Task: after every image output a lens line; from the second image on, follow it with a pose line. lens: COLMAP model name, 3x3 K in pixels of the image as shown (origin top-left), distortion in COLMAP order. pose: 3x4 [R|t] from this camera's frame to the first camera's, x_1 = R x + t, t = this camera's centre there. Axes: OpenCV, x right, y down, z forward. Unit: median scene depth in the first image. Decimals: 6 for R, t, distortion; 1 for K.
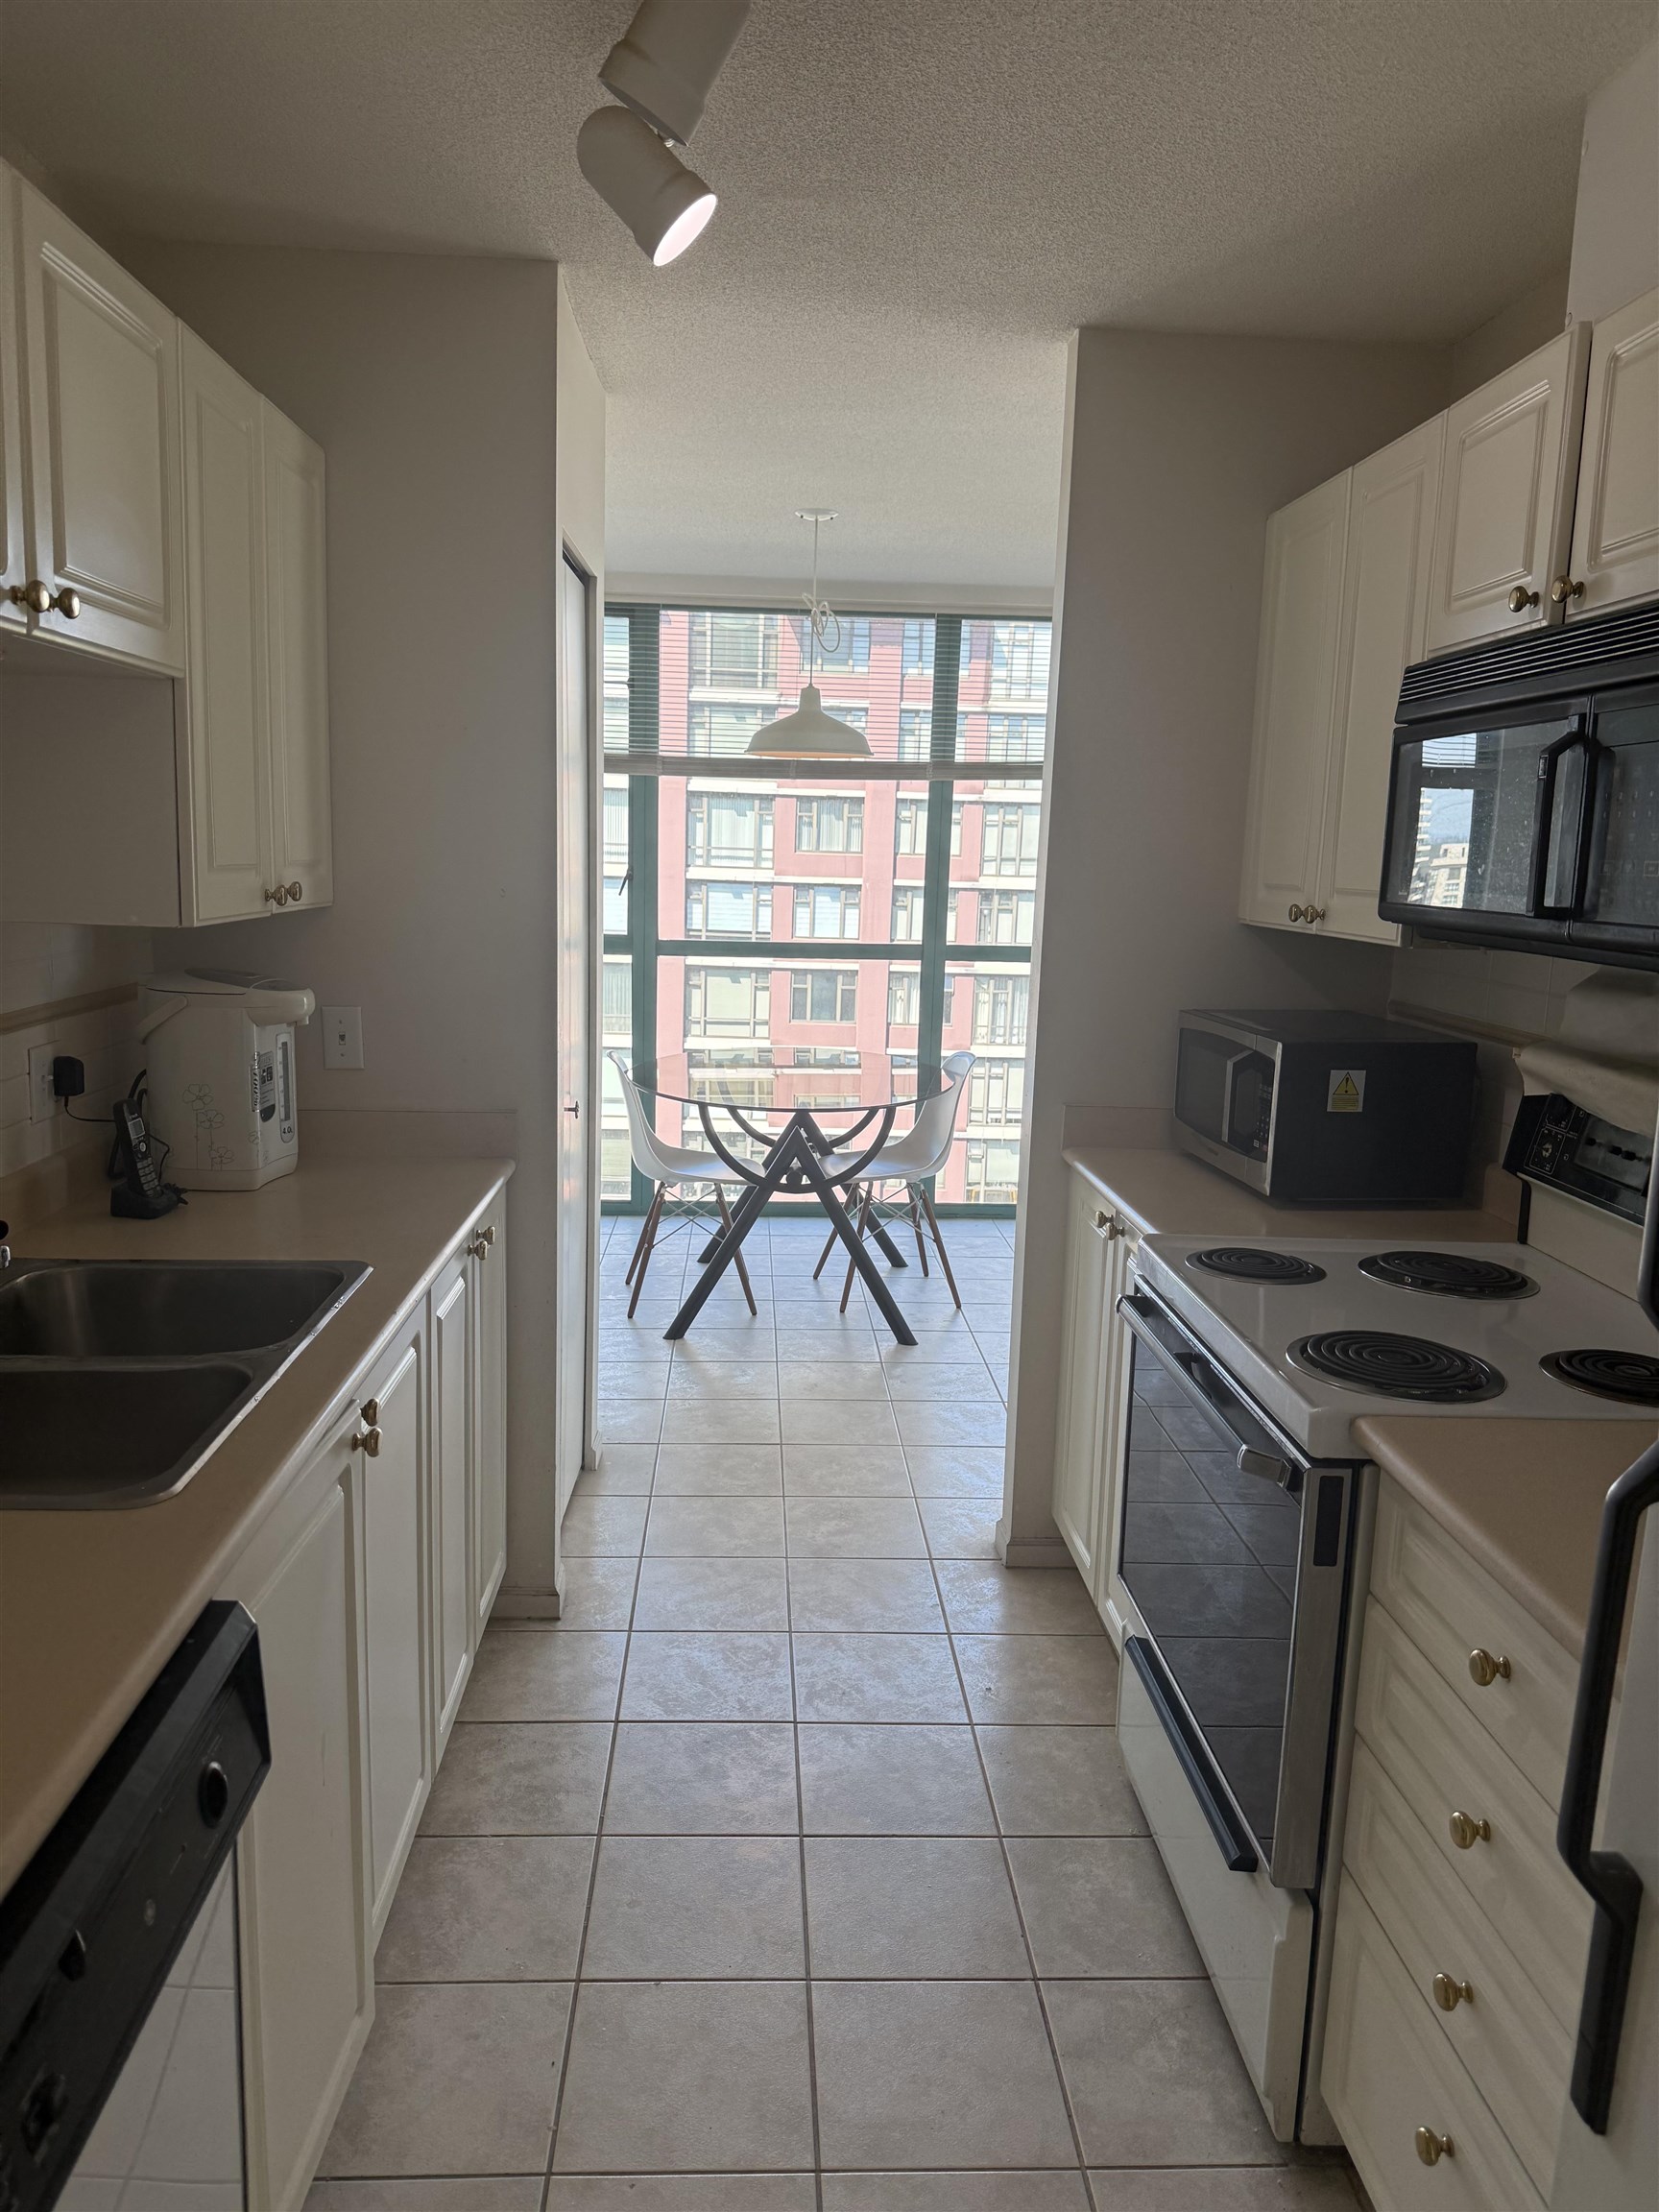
lens RADIAL K [[1566.8, 0, 829.5], [0, 1566.8, 1106.0], [0, 0, 1]] dist [0.009274, -0.013832]
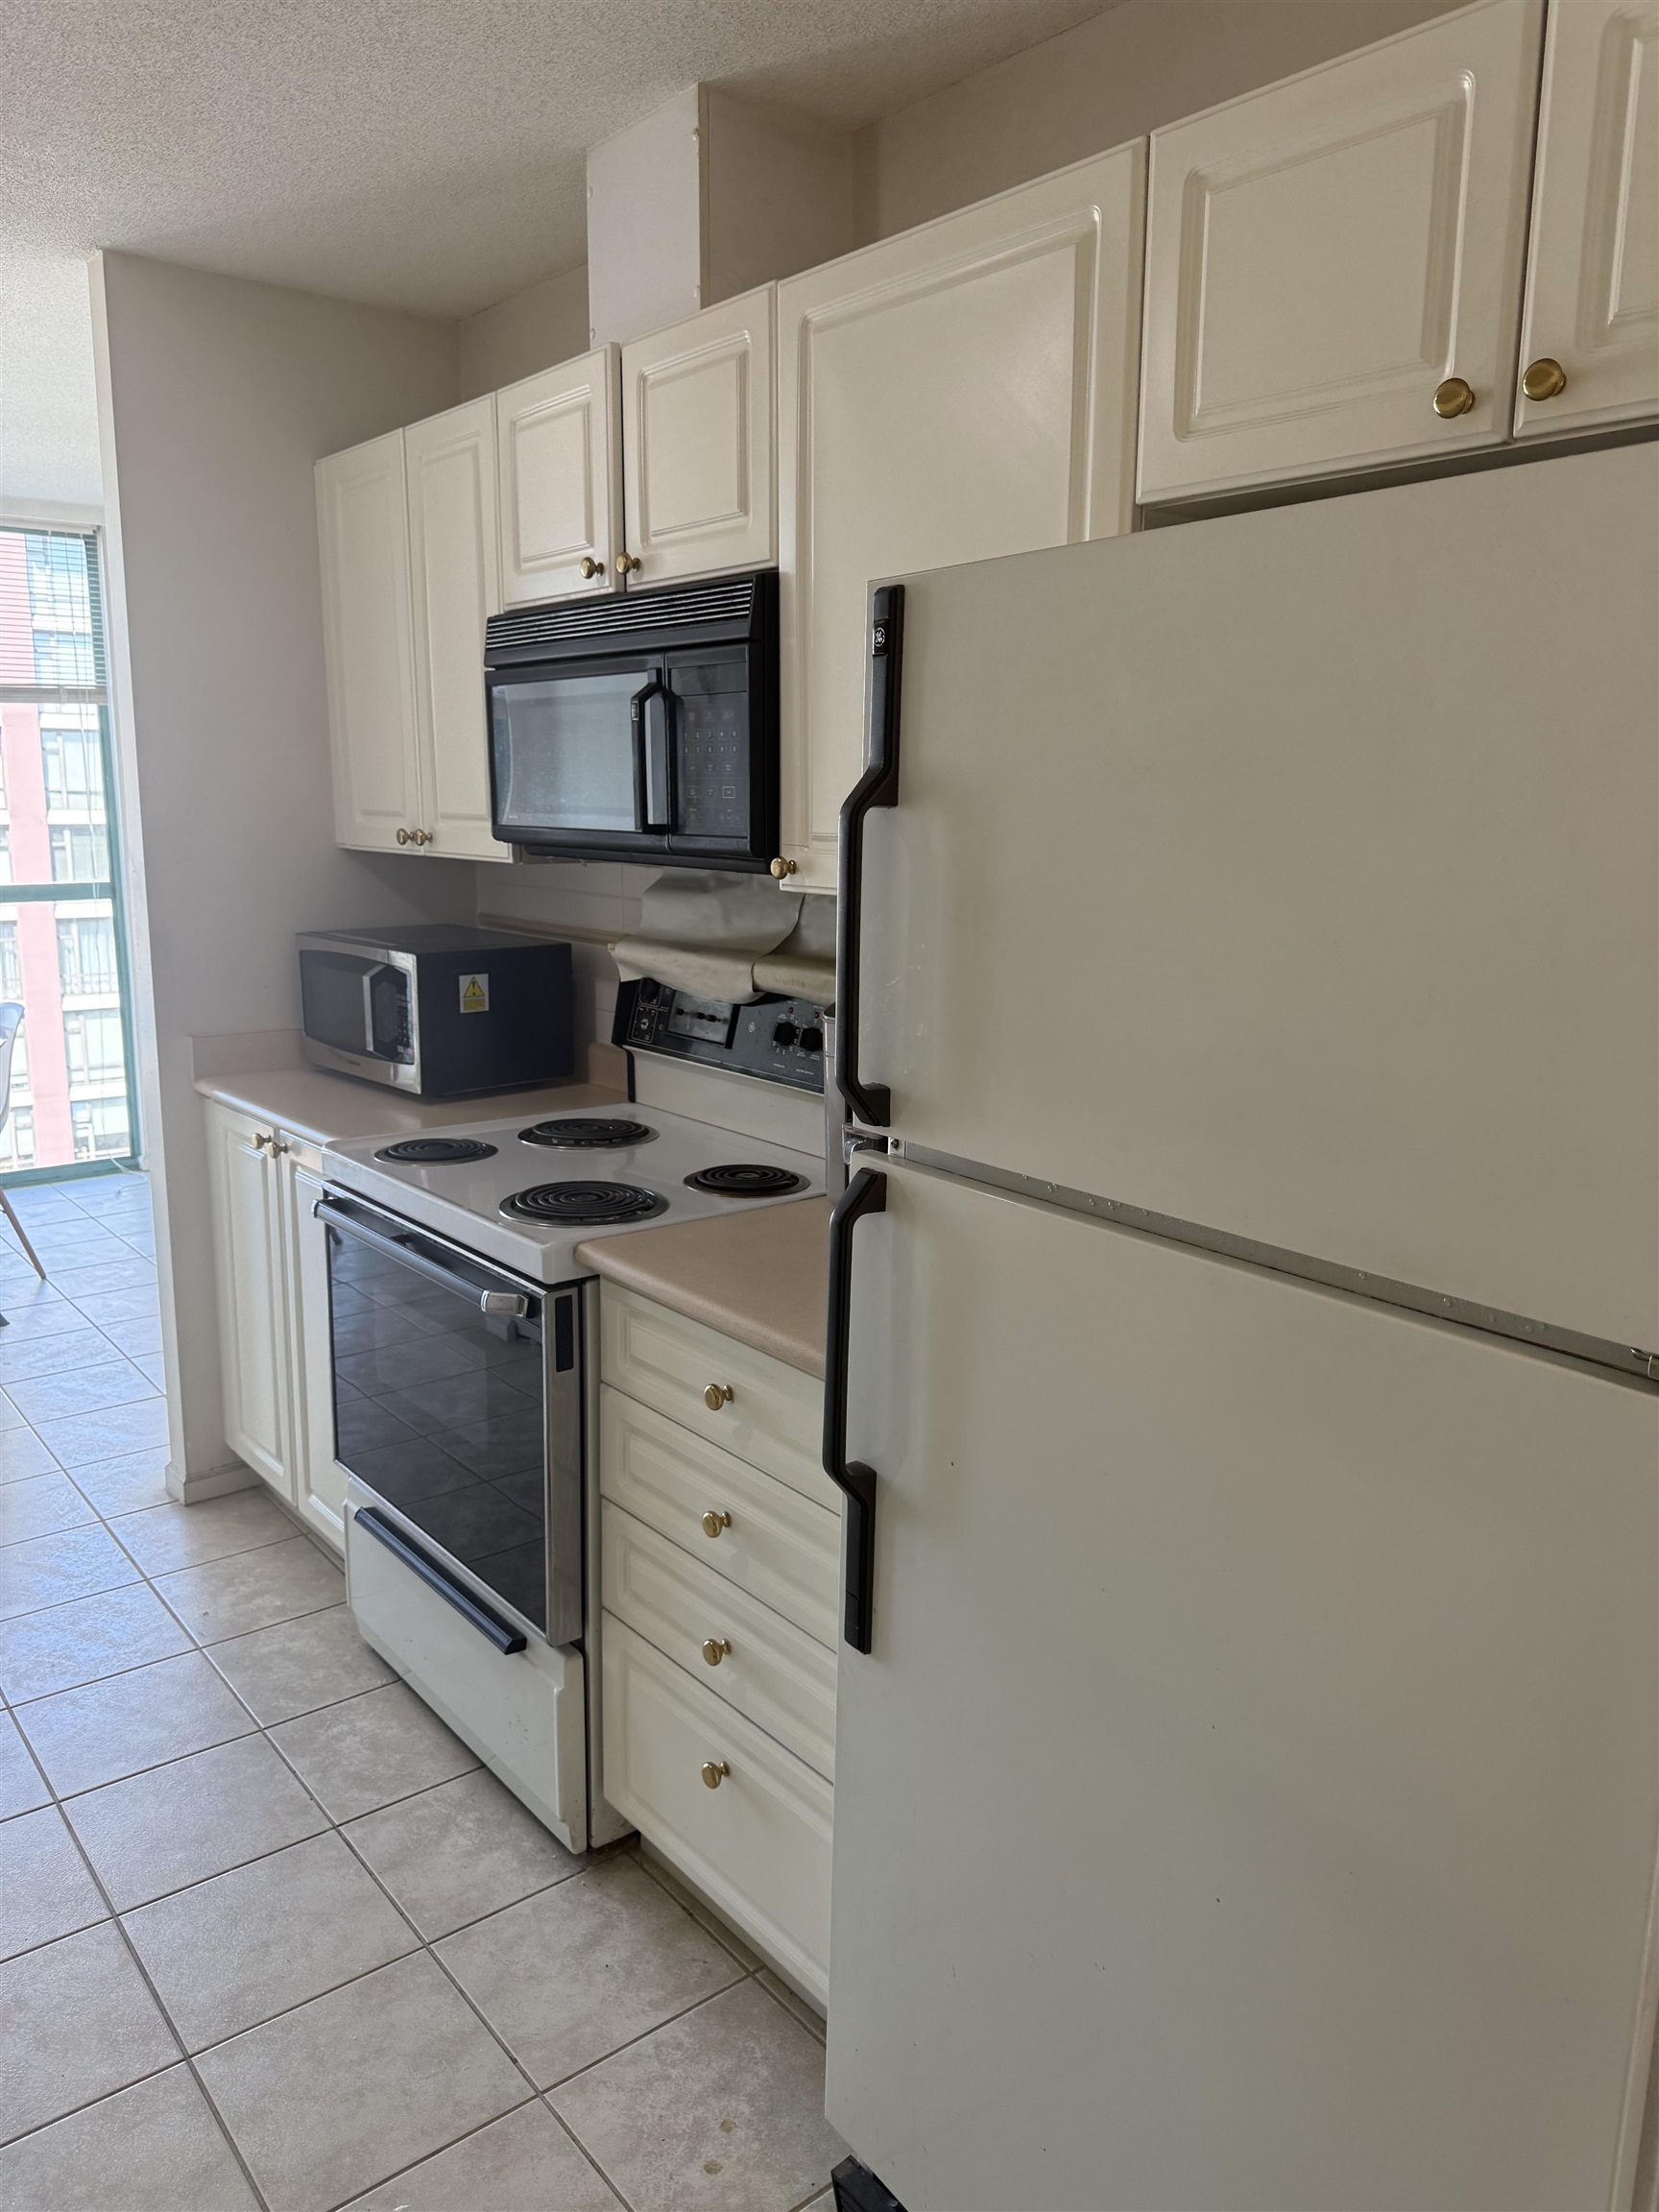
lens RADIAL K [[1566.8, 0, 829.5], [0, 1566.8, 1106.0], [0, 0, 1]] dist [0.009274, -0.013832]
pose [[0.808713, -0.137997, 0.571786, -0.140291], [0.112705, 0.990433, 0.079629, 0.011607], [-0.577304, 0.000046, 0.816529, -0.085189]]
